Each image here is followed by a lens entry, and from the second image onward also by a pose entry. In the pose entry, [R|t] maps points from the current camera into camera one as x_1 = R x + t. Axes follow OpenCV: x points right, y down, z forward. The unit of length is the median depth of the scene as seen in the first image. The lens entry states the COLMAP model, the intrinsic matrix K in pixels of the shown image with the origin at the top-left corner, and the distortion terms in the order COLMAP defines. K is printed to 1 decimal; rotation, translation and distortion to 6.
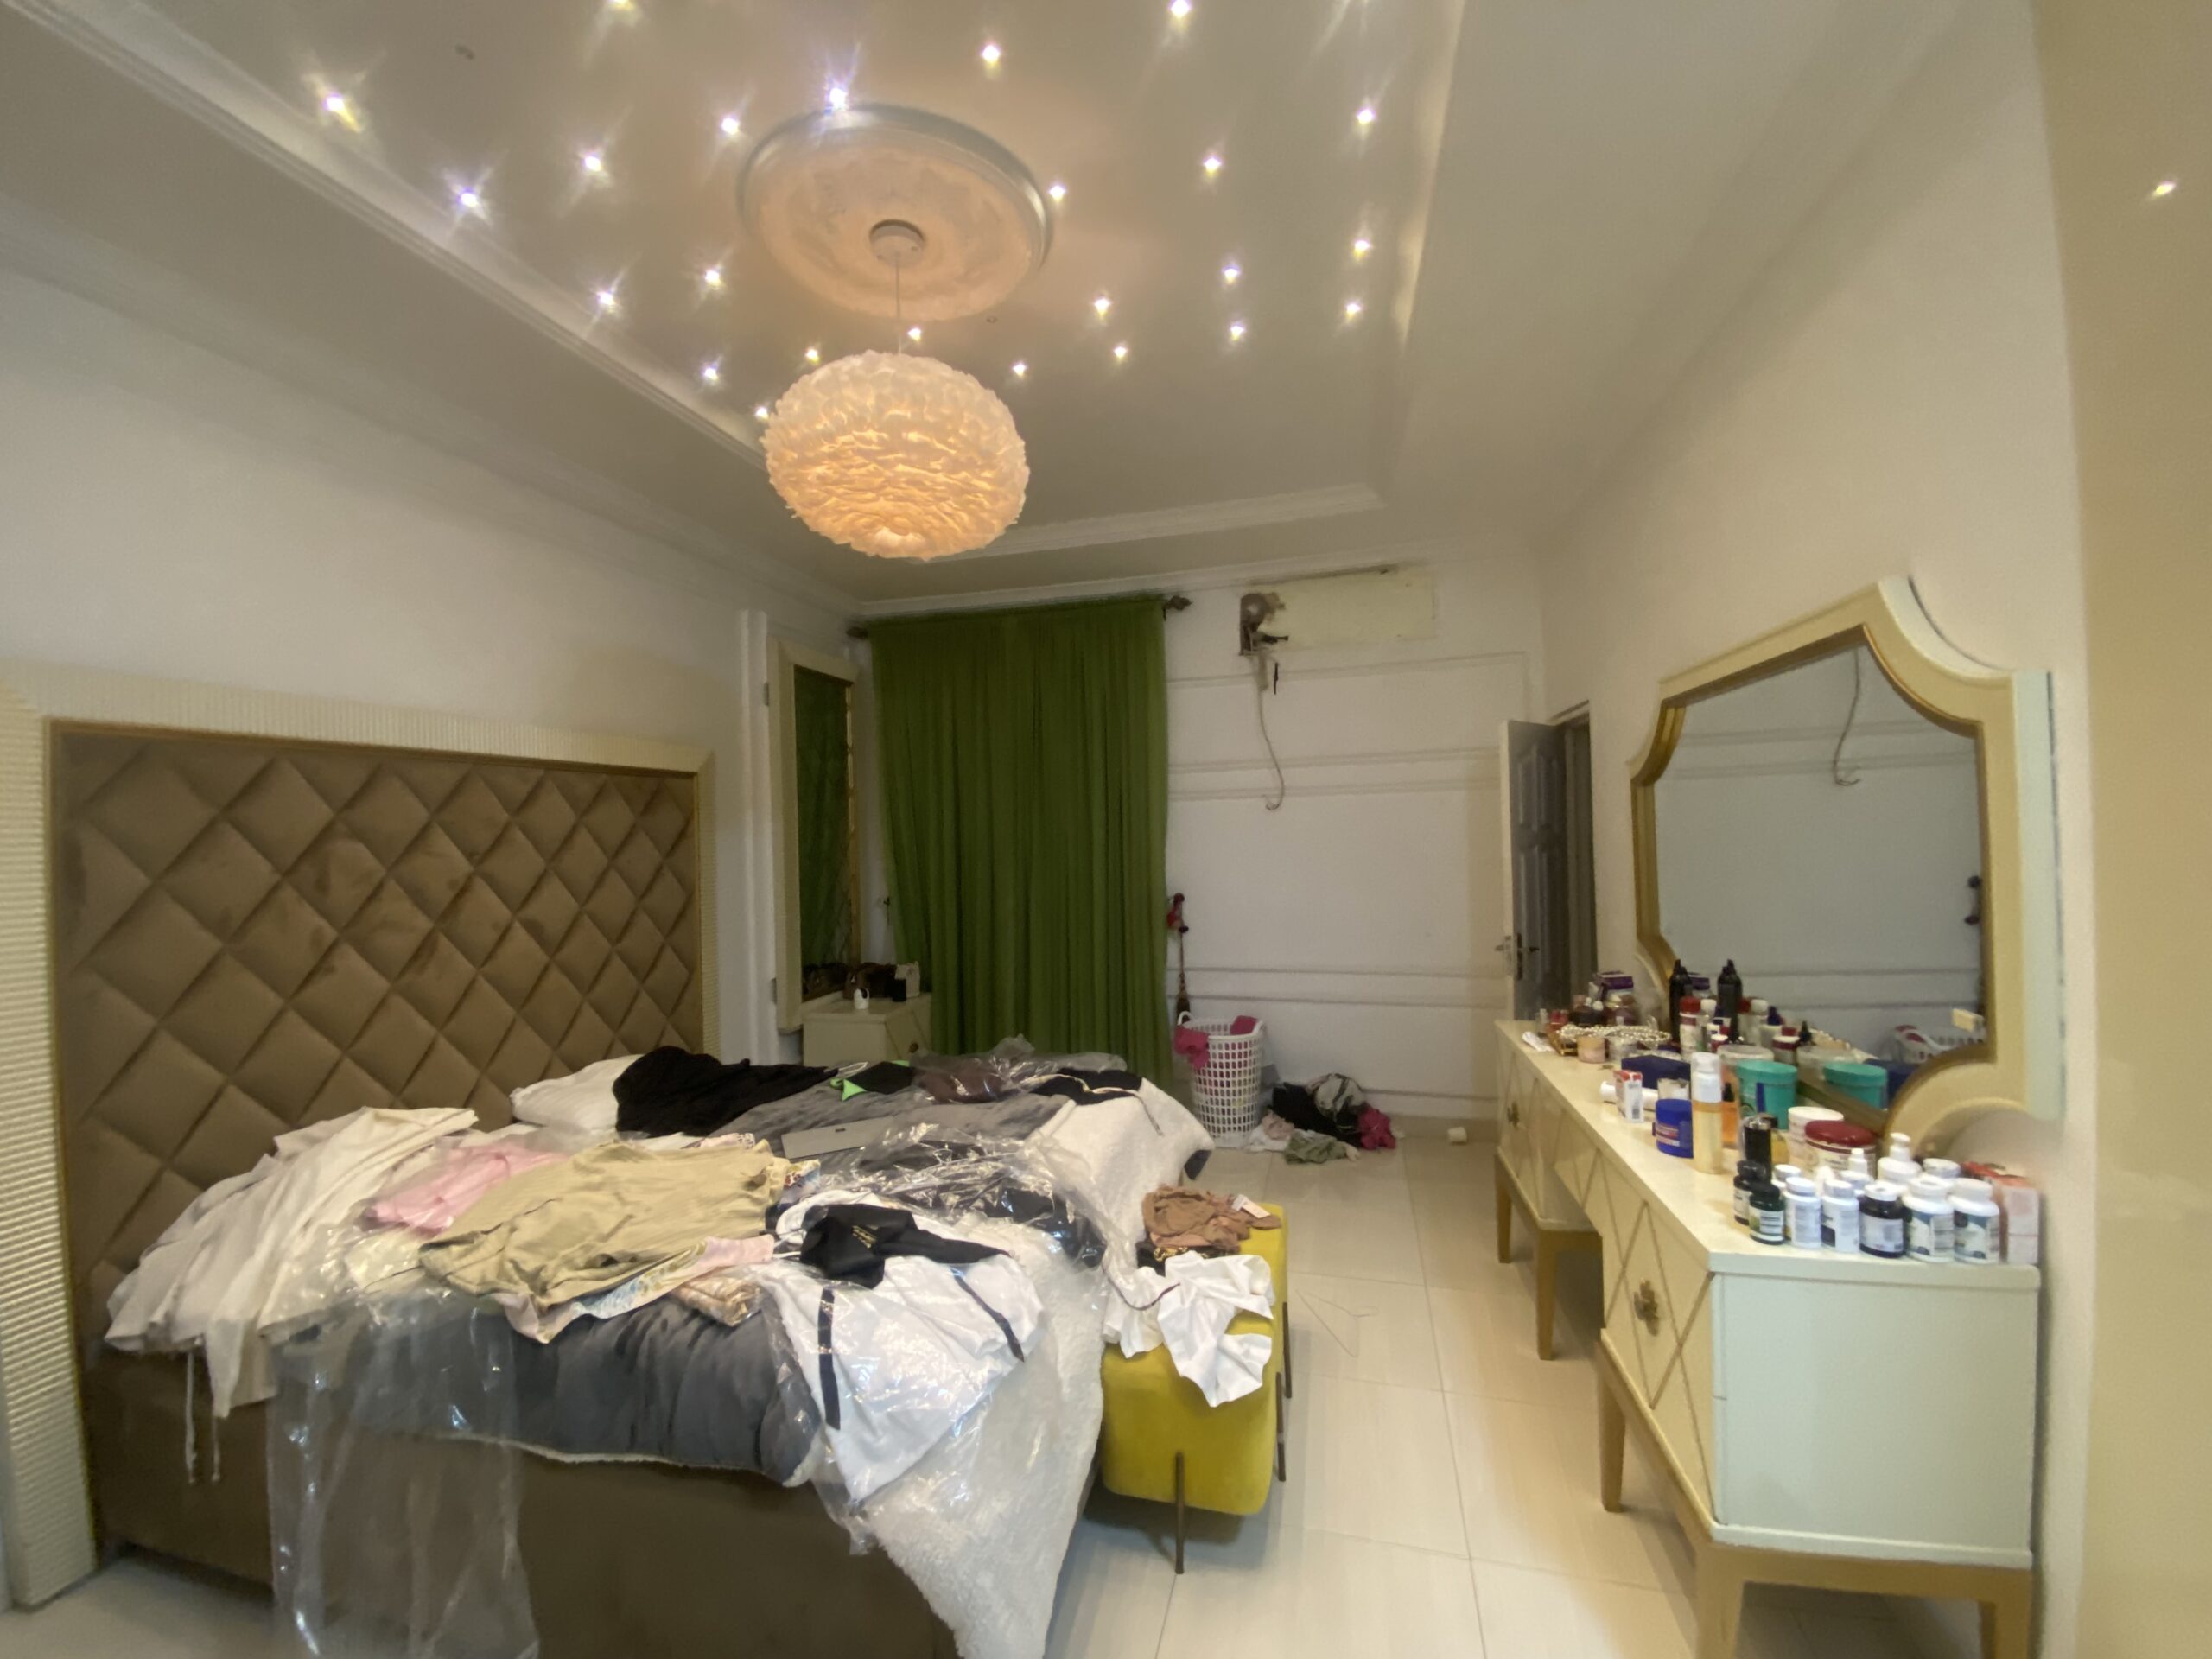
lens RADIAL K [[897.7, 0, 1099.7], [0, 897.7, 838.8], [0, 0, 1]] dist [0.000916, -0.012185]
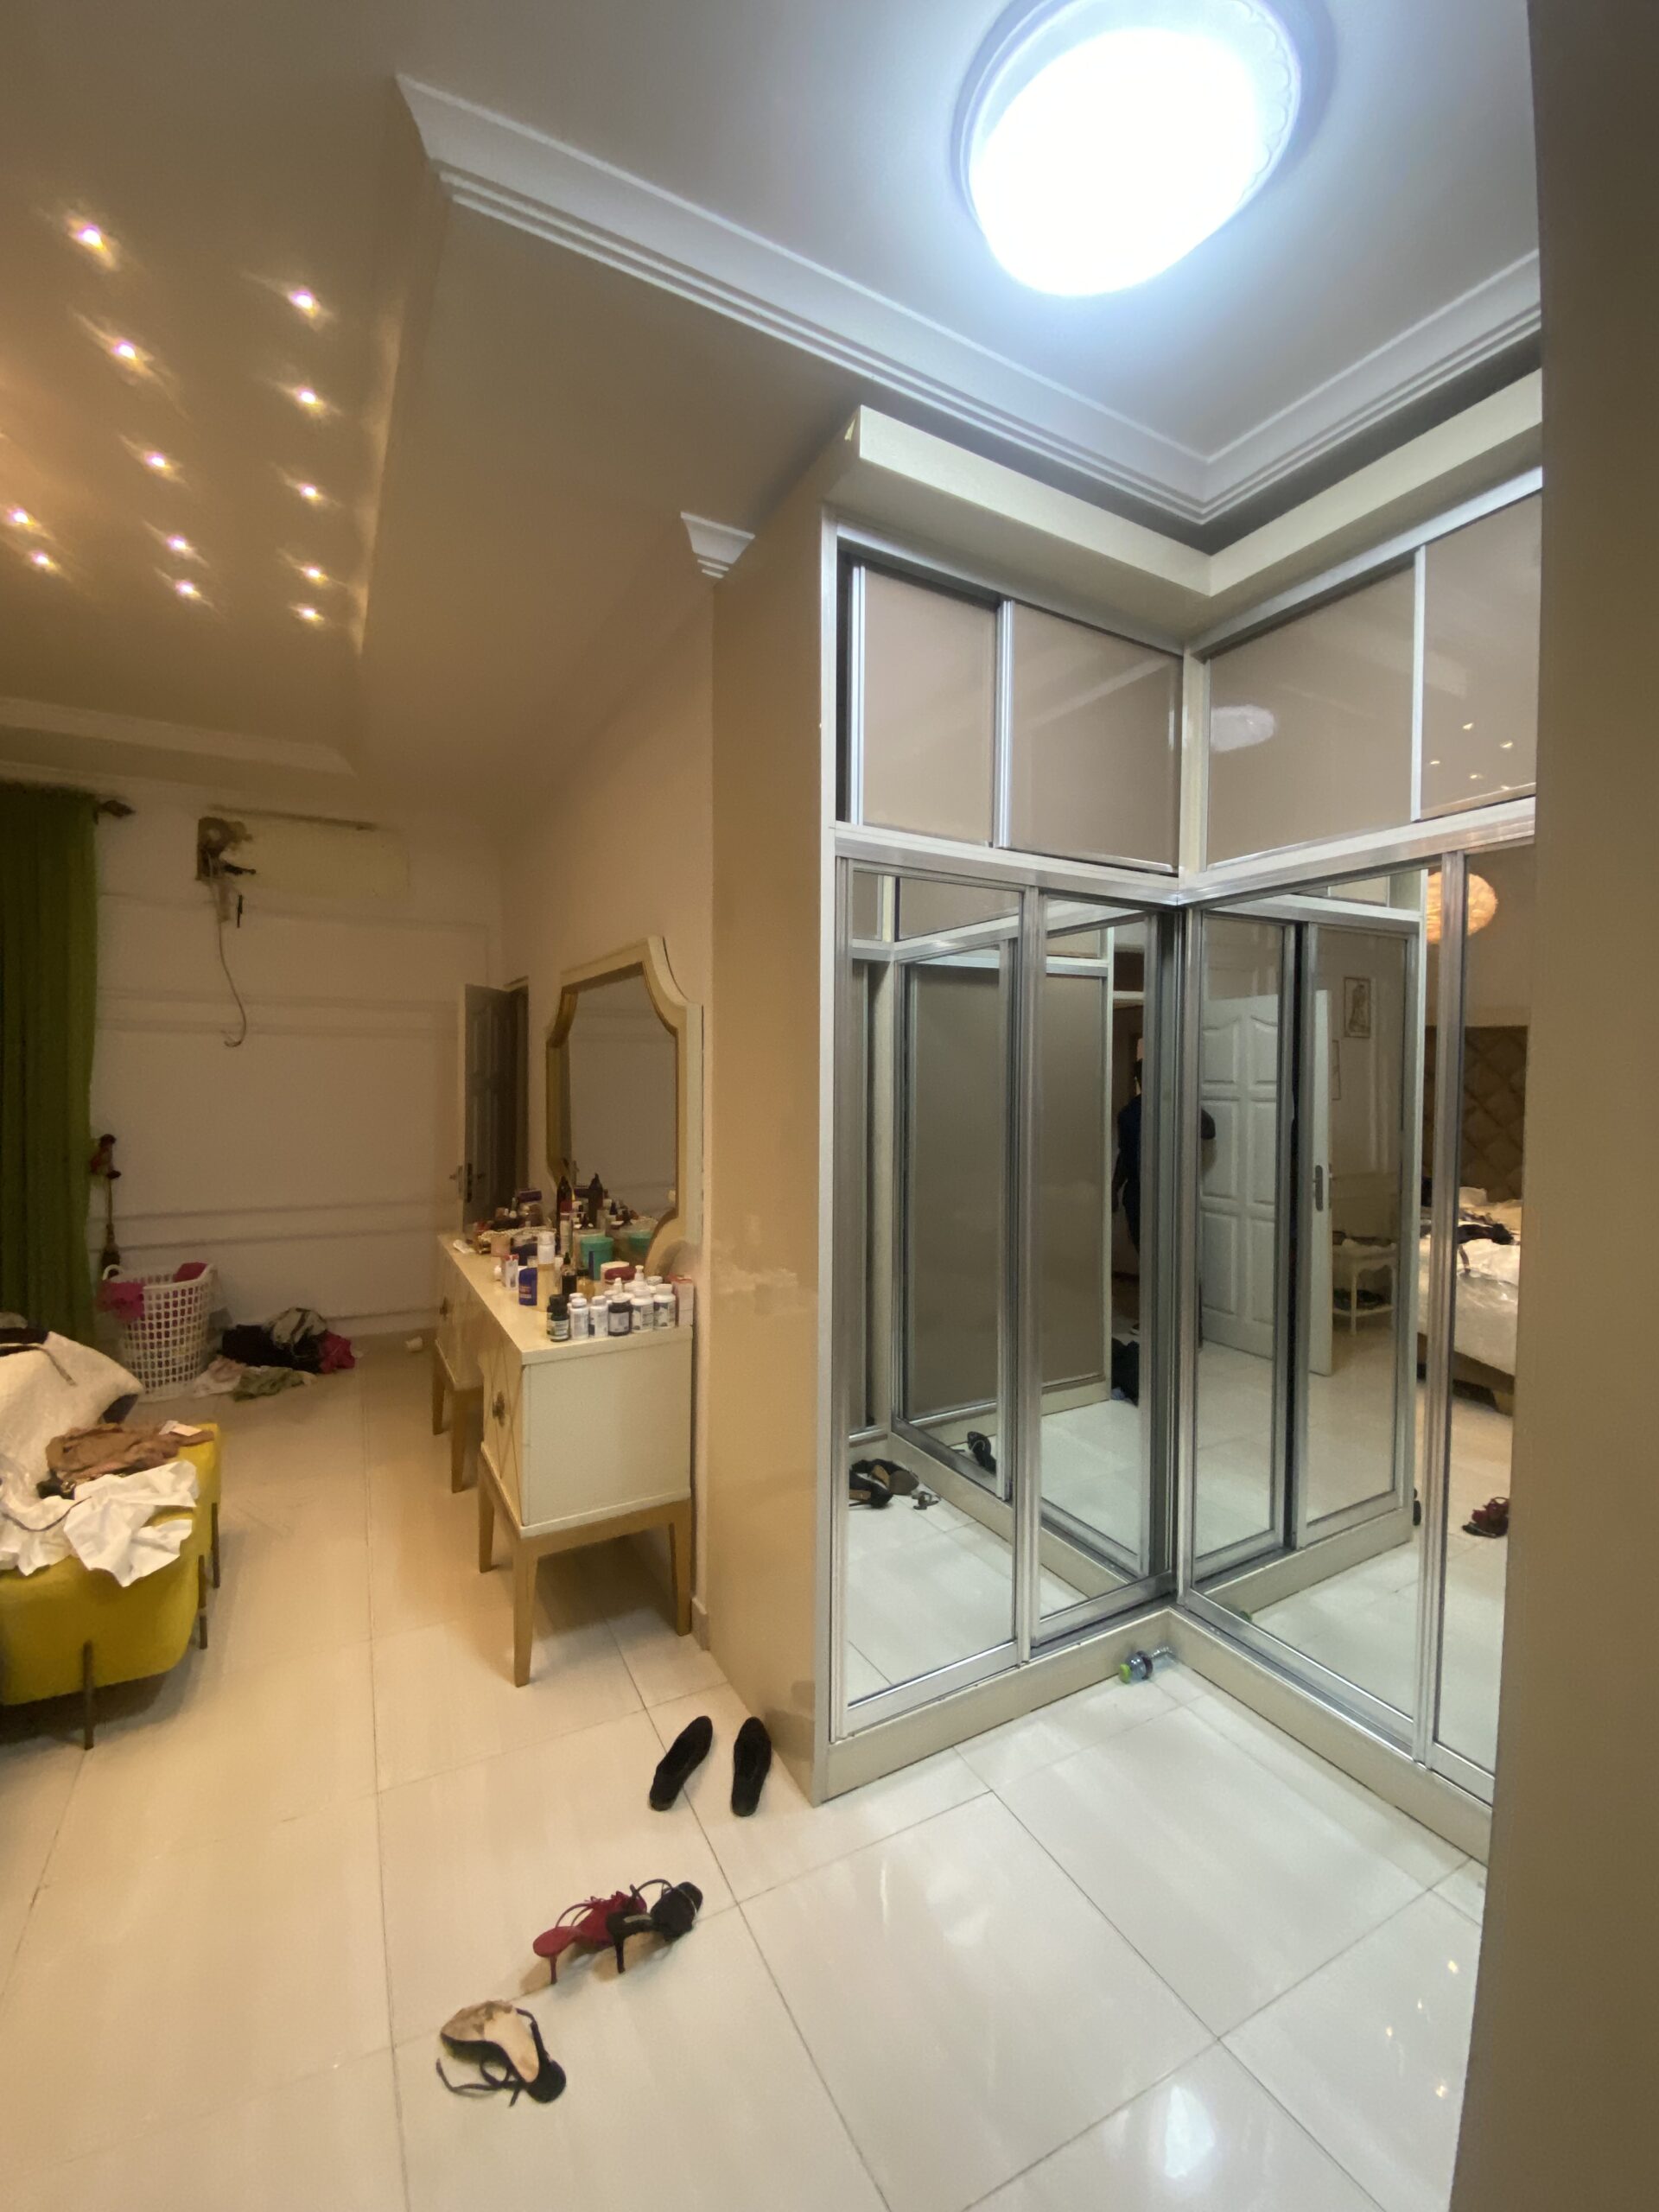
lens RADIAL K [[897.7, 0, 826.1], [0, 897.7, 1093.8], [0, 0, 1]] dist [0.000916, -0.012185]
pose [[0.726220, 0.019165, 0.687195, -0.008509], [-0.028152, 0.999602, 0.001873, -0.002915], [-0.686885, -0.020706, 0.726471, -0.274935]]
